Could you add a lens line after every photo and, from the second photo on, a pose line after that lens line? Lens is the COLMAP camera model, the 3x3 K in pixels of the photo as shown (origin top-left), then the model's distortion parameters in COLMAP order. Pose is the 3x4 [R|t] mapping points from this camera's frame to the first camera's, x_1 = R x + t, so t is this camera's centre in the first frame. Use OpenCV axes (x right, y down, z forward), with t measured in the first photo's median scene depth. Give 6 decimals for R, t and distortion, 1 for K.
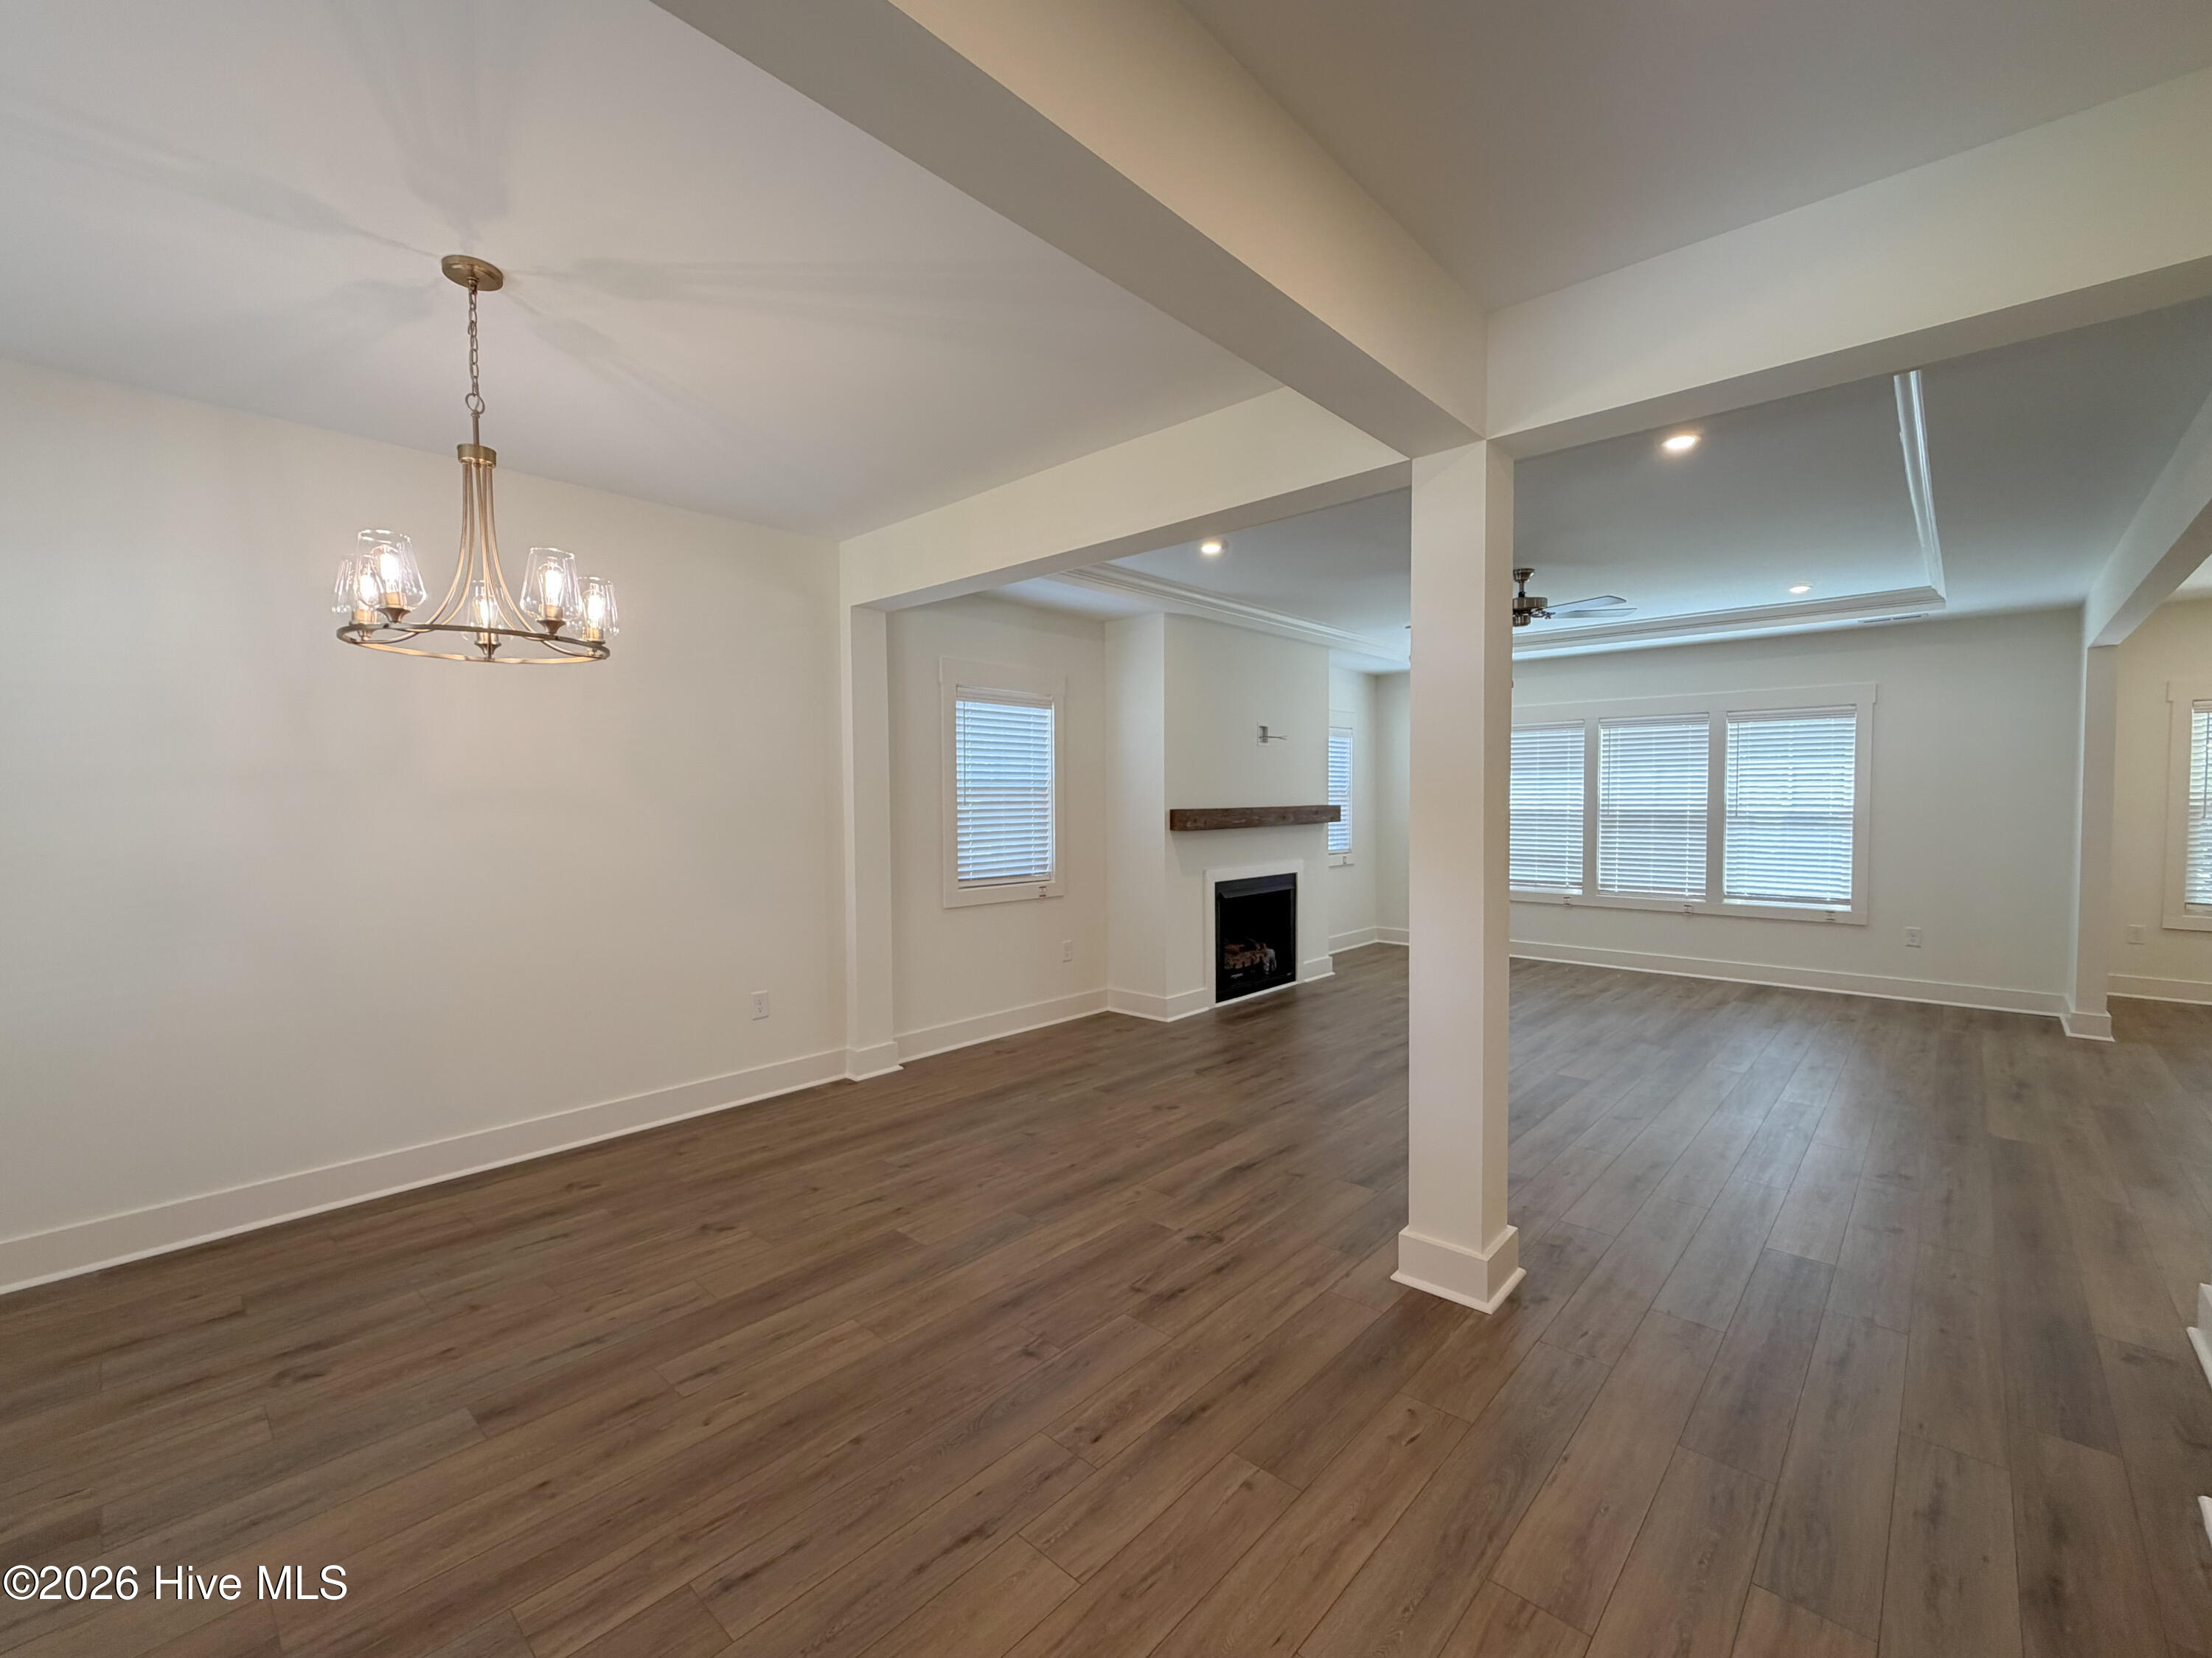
lens RADIAL K [[991.0, 0, 1100.3], [0, 991.0, 821.7], [0, 0, 1]] dist [-0.000430, -0.000072]
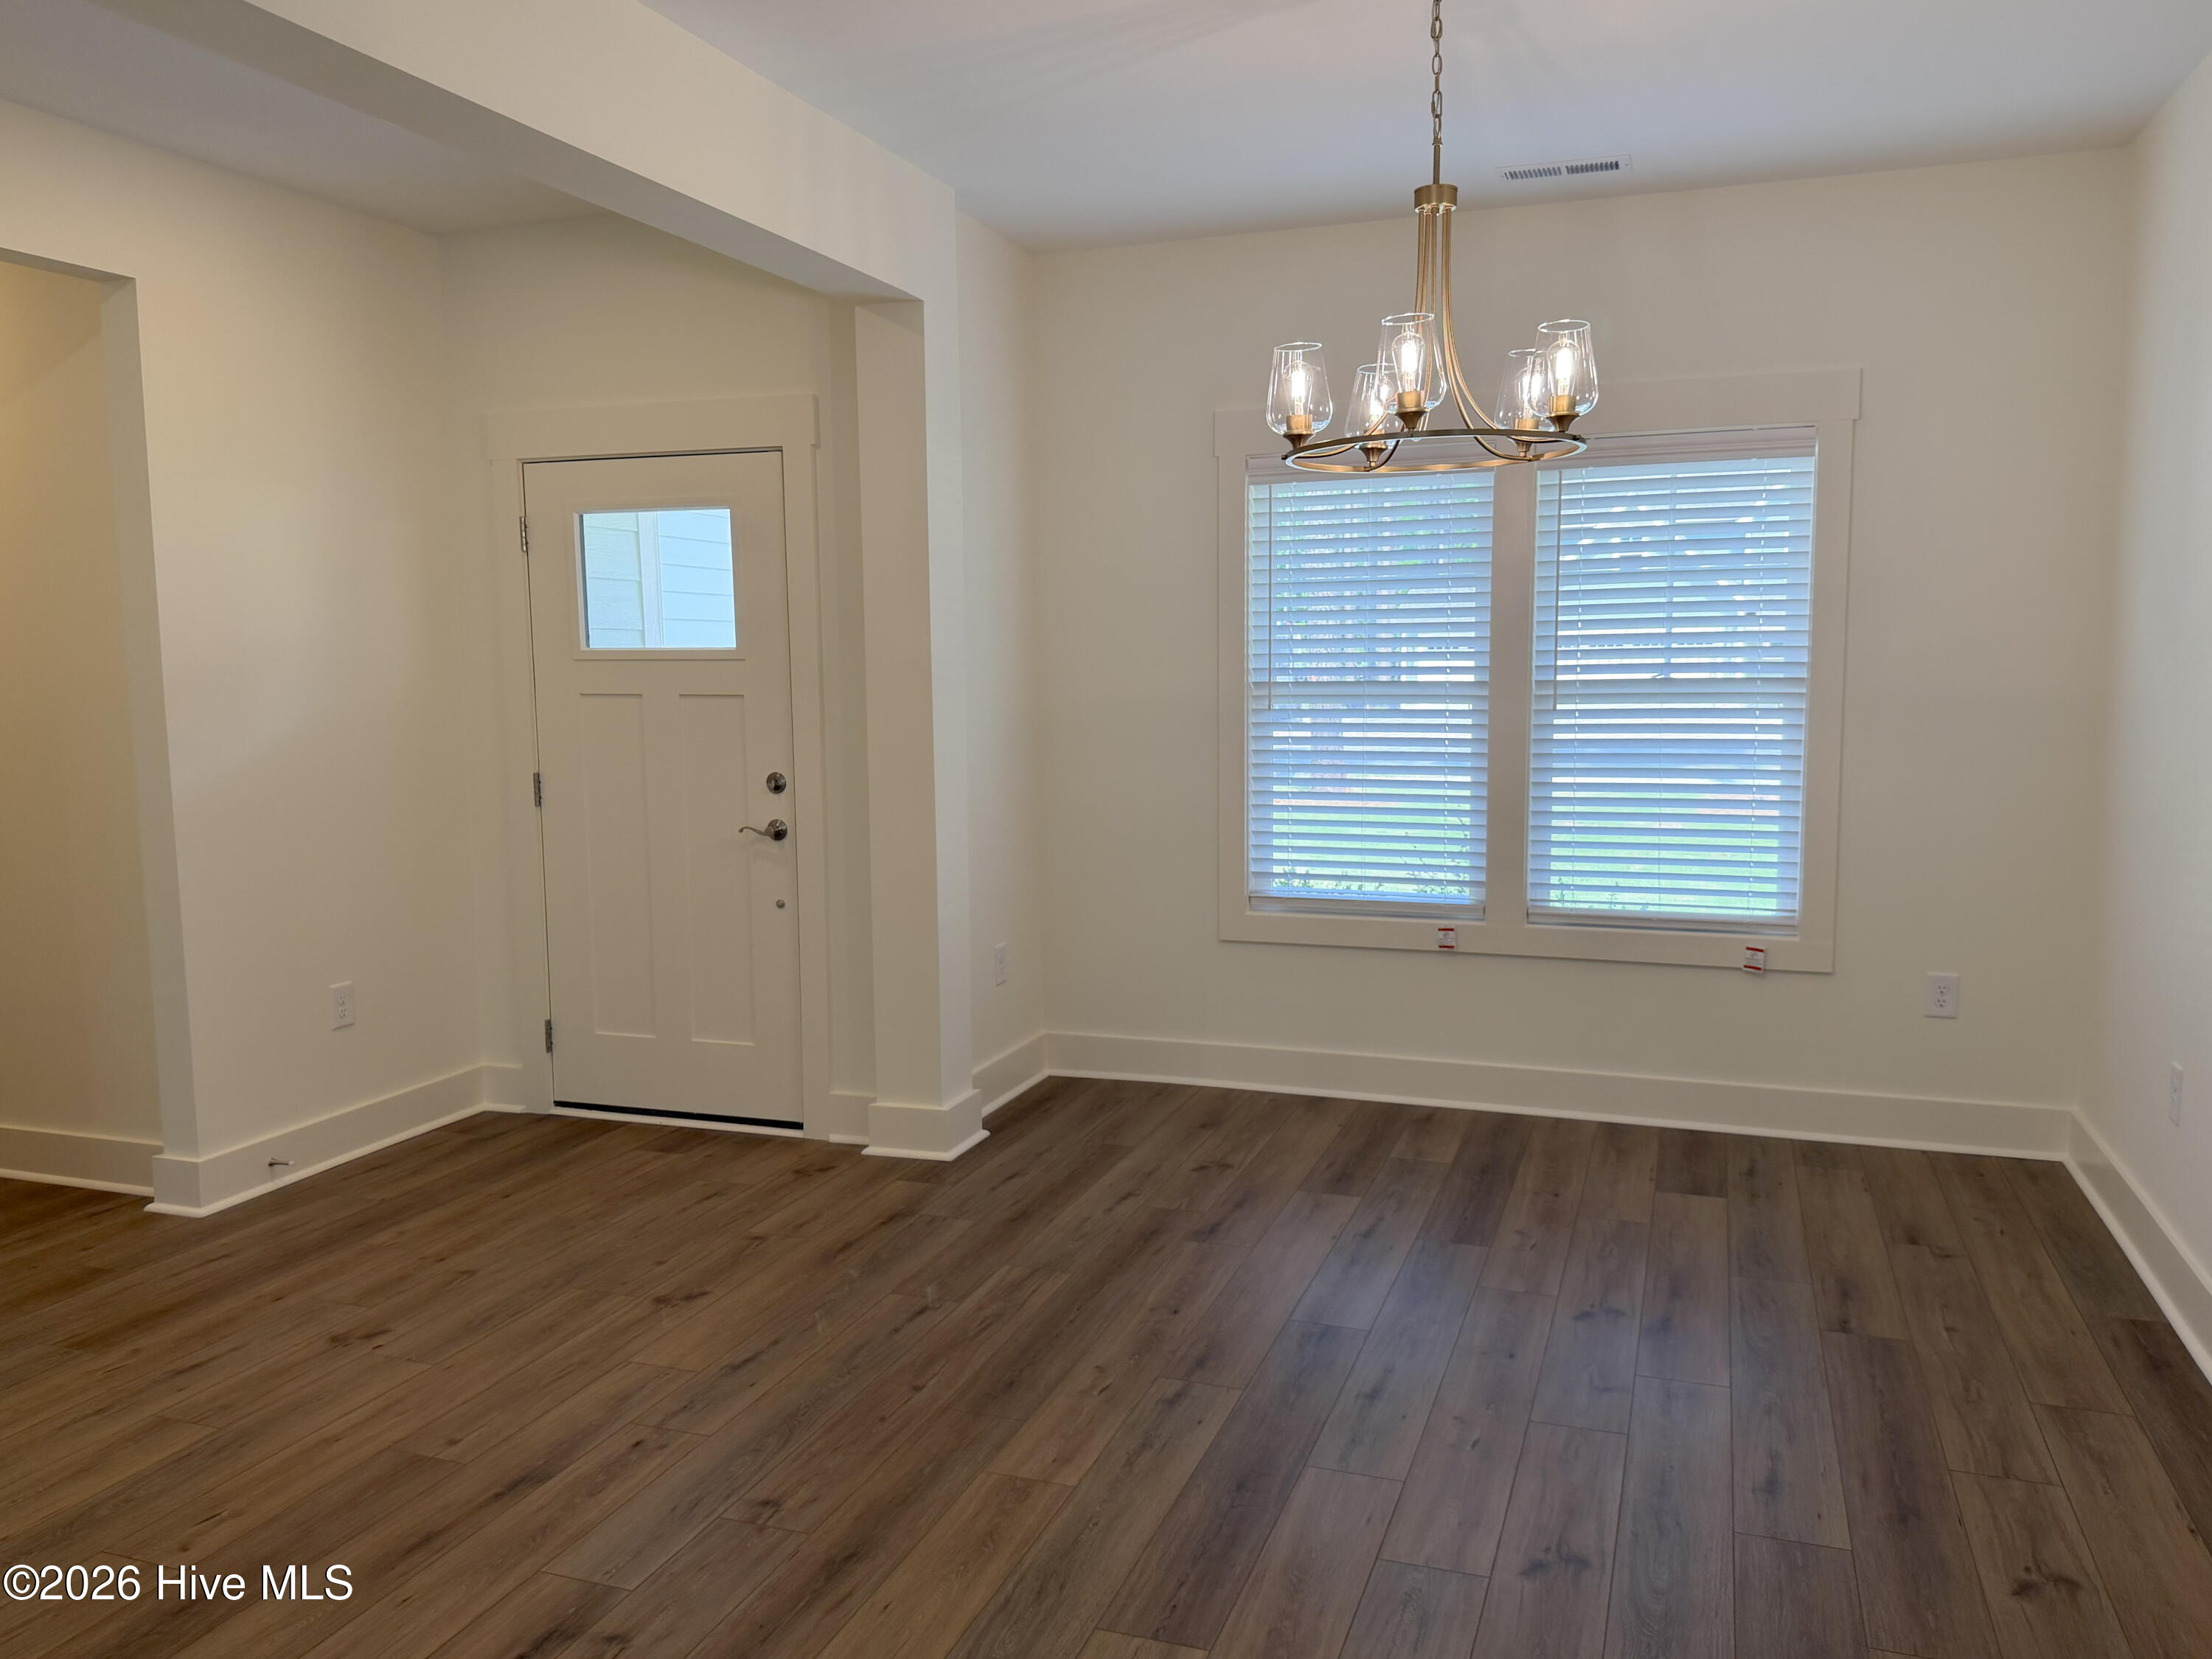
lens RADIAL K [[1624.2, 0, 1103.8], [0, 1624.2, 832.5], [0, 0, 1]] dist [0.099583, -0.152458]
pose [[-0.921116, 0.058984, -0.384793, 0.113759], [0.008027, 0.991122, 0.132713, -0.052442], [0.389205, 0.119155, -0.913412, 1.940017]]
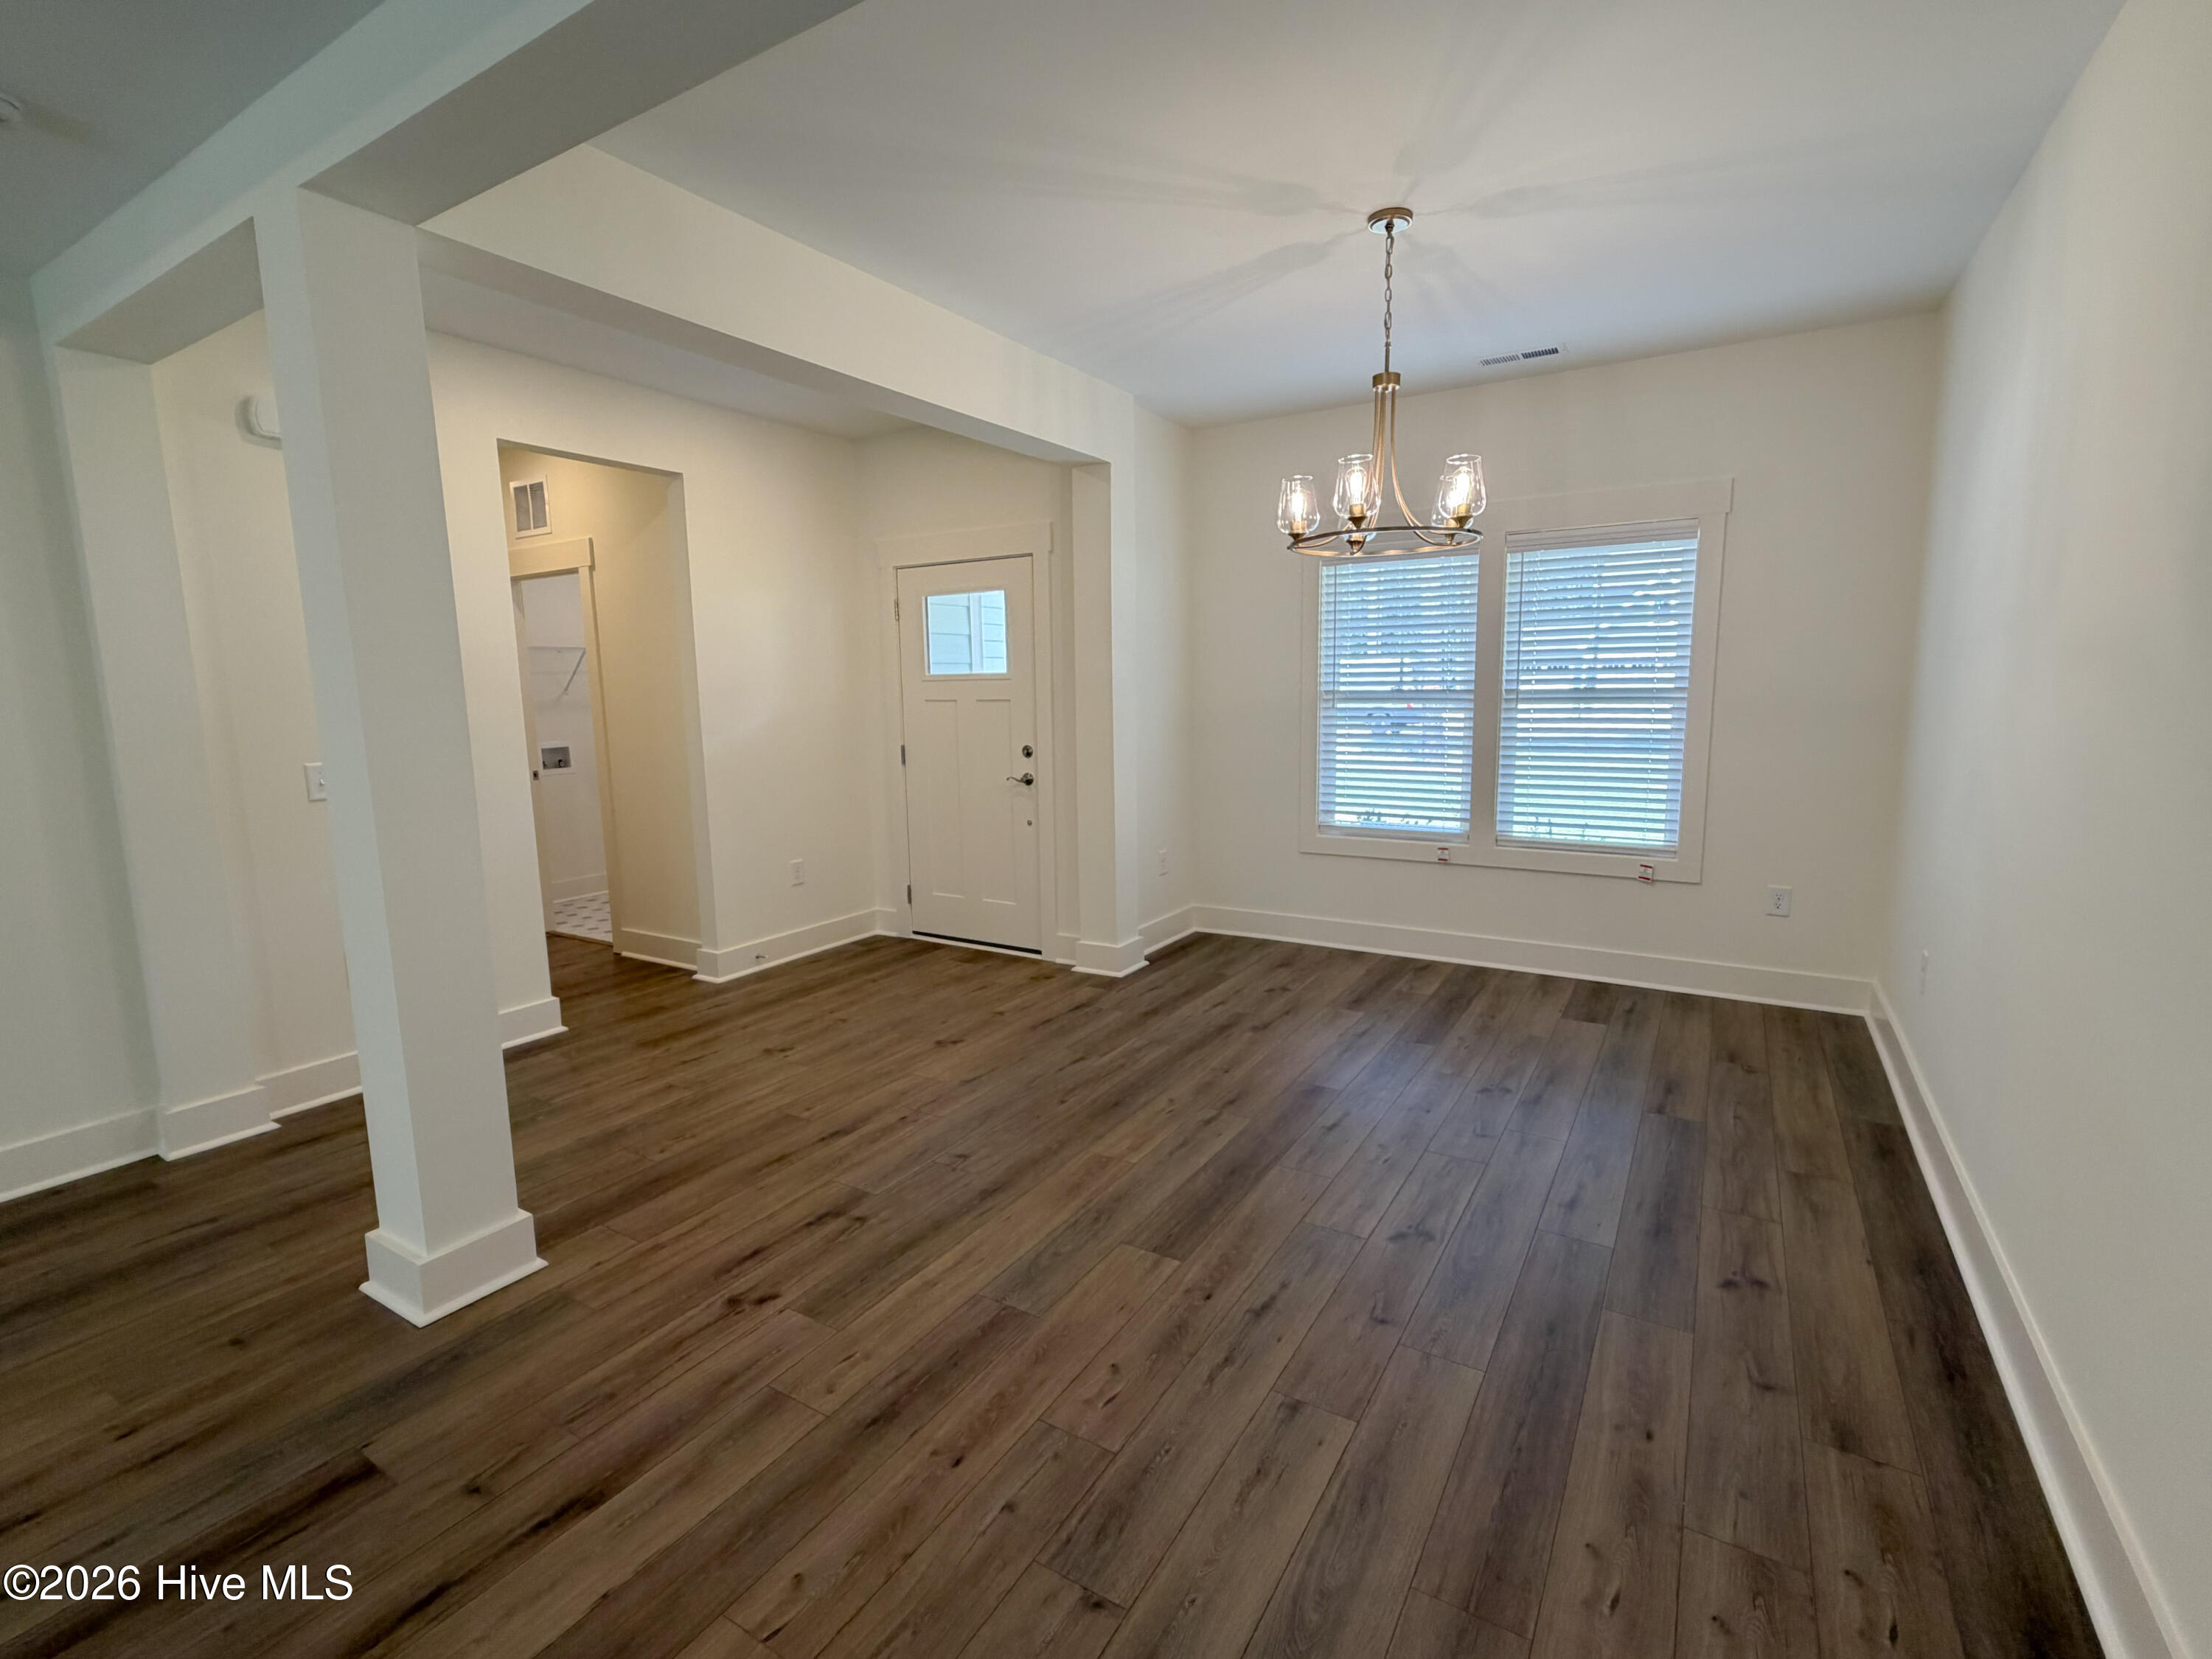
lens RADIAL K [[991.1, 0, 1100.3], [0, 991.1, 822.2], [0, 0, 1]] dist [-0.000430, -0.000072]
pose [[-0.980922, 0.051381, -0.187487, -0.030520], [0.020141, 0.986110, 0.164867, -0.044198], [0.193354, 0.157945, -0.968332, 2.001680]]
